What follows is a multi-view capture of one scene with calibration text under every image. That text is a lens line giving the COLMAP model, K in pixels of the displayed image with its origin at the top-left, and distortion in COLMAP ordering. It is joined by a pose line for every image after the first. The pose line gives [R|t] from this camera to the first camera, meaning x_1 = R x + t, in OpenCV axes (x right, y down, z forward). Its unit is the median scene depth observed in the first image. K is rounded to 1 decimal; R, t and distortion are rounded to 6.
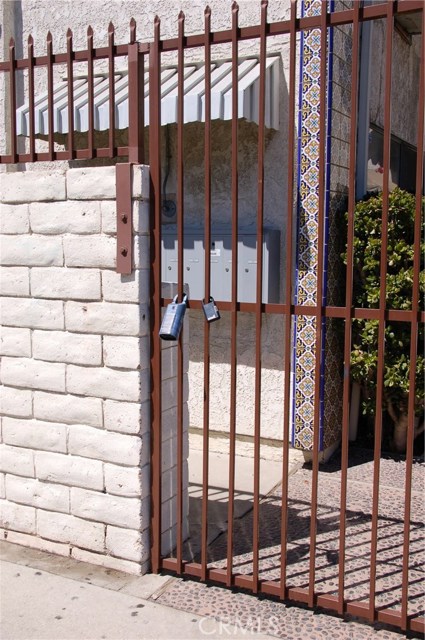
lens RADIAL K [[723.7, 0, 210.2], [0, 723.7, 309.2], [0, 0, 1]] dist [0.006196, 0.025919]
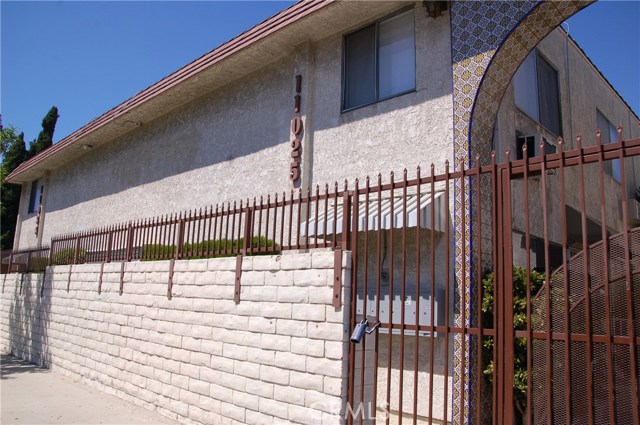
lens RADIAL K [[520.7, 0, 320.0], [0, 520.7, 212.5], [0, 0, 1]] dist [-0.156375, 0.126043]
pose [[0.955254, -0.020560, -0.295070, 0.236489], [-0.061993, 0.961508, -0.267692, 0.075233], [0.289216, 0.274007, 0.917210, -0.307631]]
